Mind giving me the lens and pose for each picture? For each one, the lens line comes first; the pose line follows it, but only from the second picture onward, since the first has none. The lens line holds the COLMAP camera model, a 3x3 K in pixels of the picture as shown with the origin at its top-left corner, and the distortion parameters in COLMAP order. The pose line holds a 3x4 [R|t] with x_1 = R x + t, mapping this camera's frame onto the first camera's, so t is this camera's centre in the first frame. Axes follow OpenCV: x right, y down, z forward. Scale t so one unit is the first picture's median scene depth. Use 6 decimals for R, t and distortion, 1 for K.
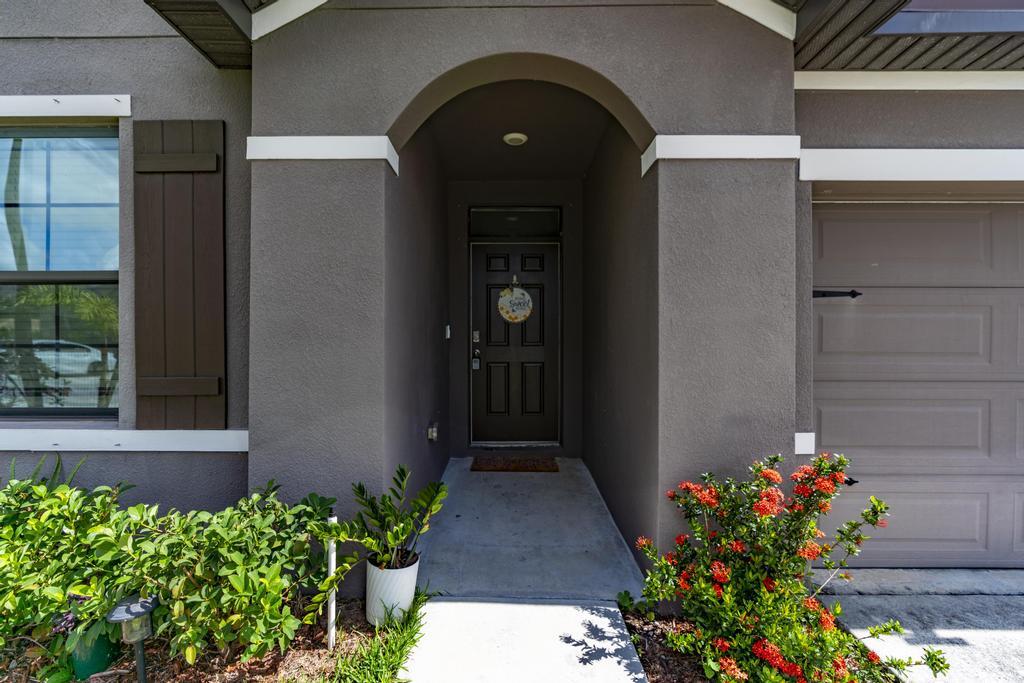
lens RADIAL K [[464.6, 0, 512.0], [0, 464.6, 341.5], [0, 0, 1]] dist [-0.002796, -0.000067]
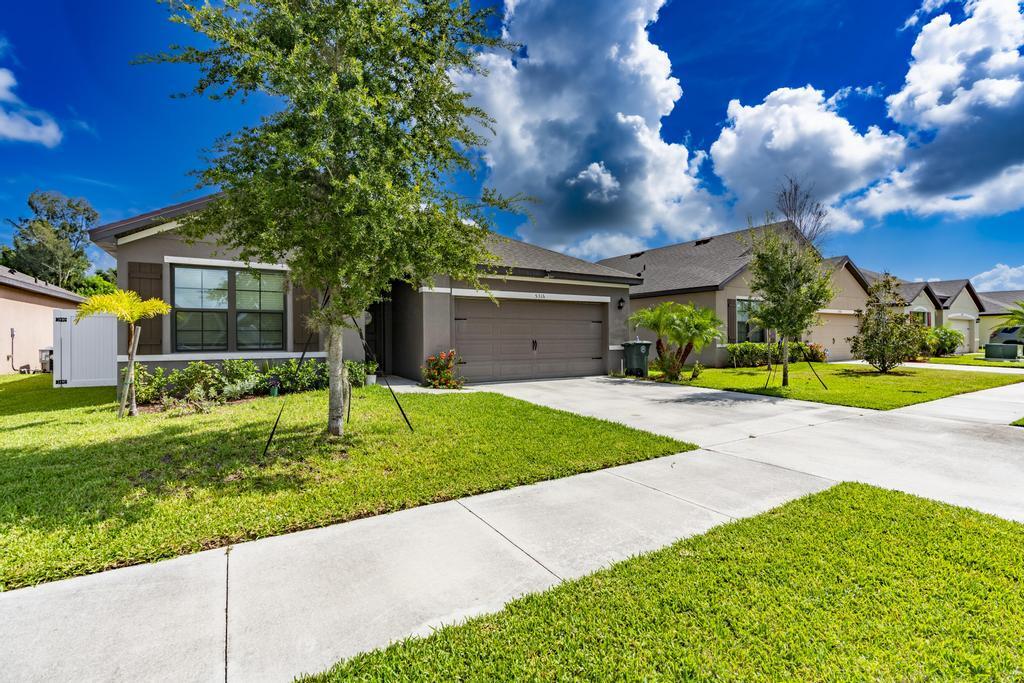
lens RADIAL K [[464.6, 0, 512.0], [0, 464.6, 341.5], [0, 0, 1]] dist [-0.002796, -0.000067]
pose [[0.856463, -0.008273, 0.516142, -1.244248], [0.002178, 0.999921, 0.012414, 0.058371], [-0.516204, -0.009508, 0.856413, -3.243558]]
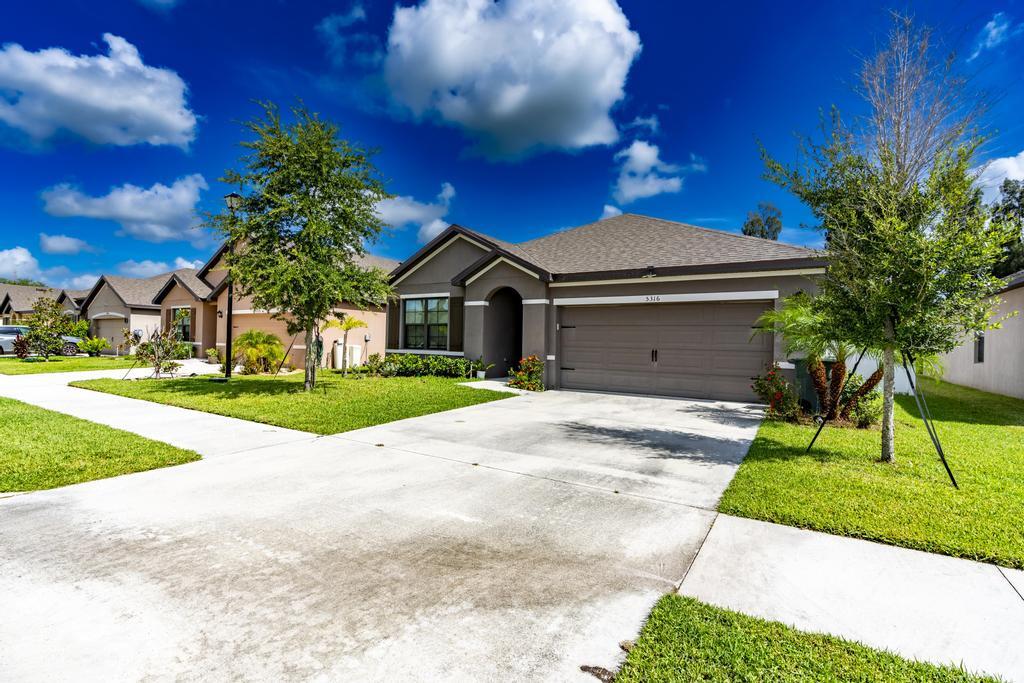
lens RADIAL K [[464.6, 0, 512.0], [0, 464.6, 341.5], [0, 0, 1]] dist [-0.002796, -0.000067]
pose [[0.847845, 0.015426, -0.530019, 2.875249], [-0.019706, 0.999803, -0.002425, 0.066062], [0.529877, 0.012500, 0.847982, -3.443647]]
